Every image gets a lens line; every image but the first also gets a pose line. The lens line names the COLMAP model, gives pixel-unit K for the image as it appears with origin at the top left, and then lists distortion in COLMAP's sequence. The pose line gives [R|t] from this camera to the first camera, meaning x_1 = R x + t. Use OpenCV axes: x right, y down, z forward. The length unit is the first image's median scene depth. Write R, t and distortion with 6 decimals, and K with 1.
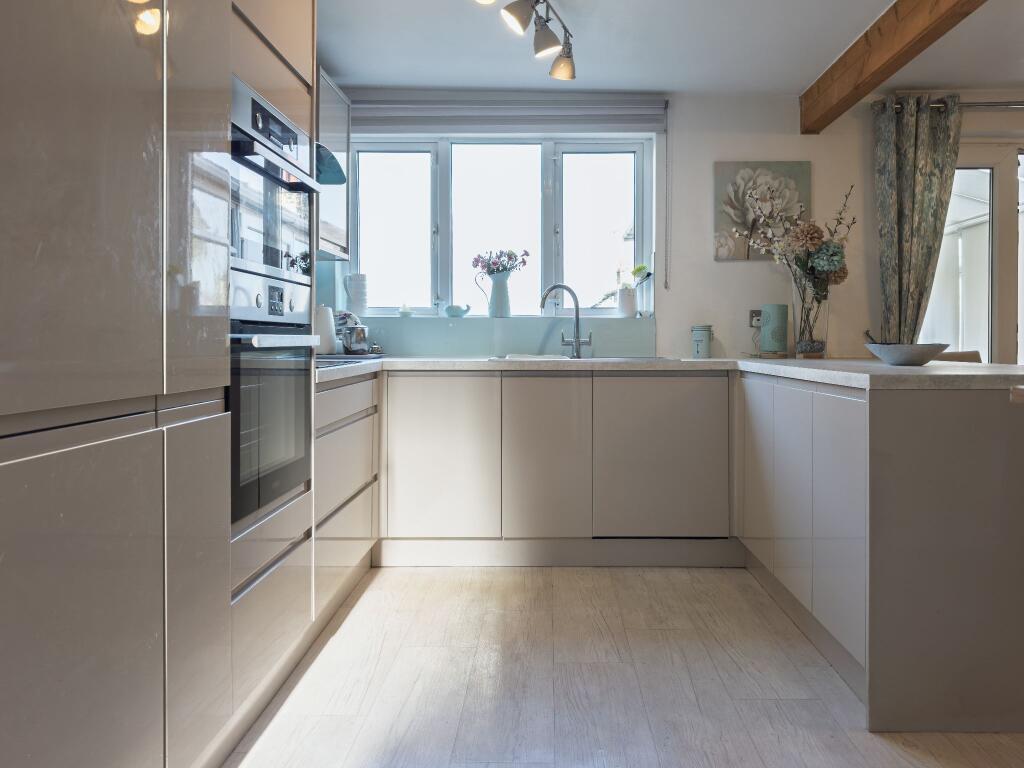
lens RADIAL K [[744.5, 0, 513.4], [0, 744.5, 339.5], [0, 0, 1]] dist [0.007264, -0.003323]
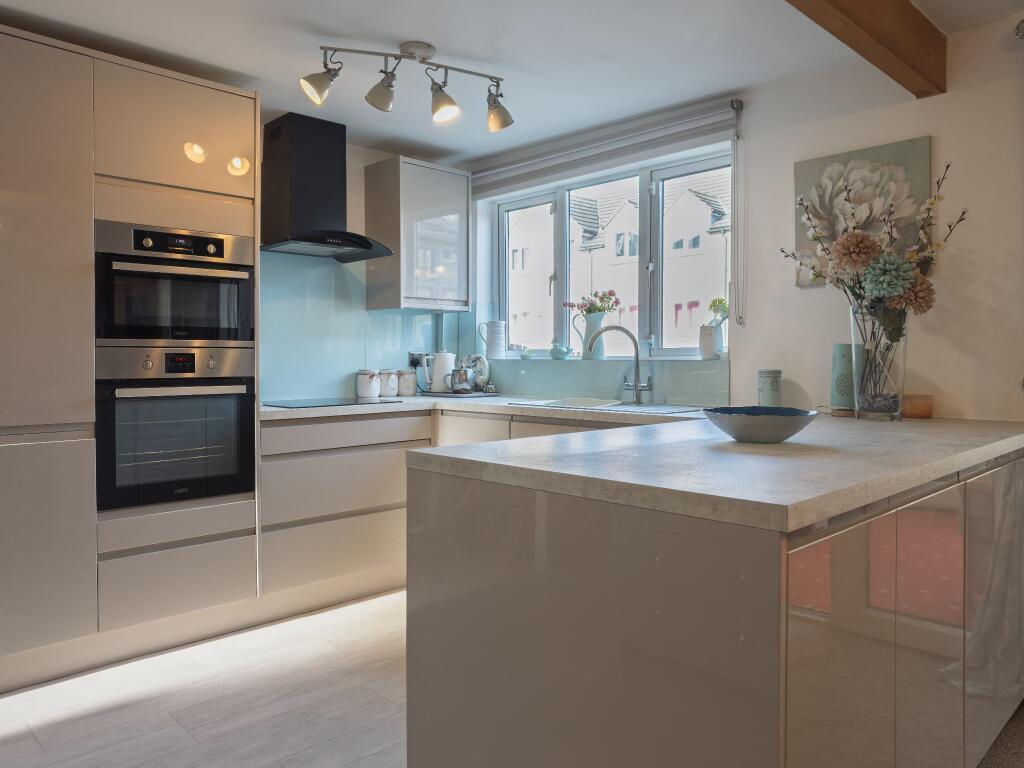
lens RADIAL K [[723.4, 0, 551.5], [0, 723.4, 366.3], [0, 0, 1]] dist [-0.010265, 0.008045]
pose [[0.712227, 0.008907, -0.701893, 0.623739], [0.000102, 0.999918, 0.012793, -0.033301], [0.701949, -0.009183, 0.712168, 0.274664]]
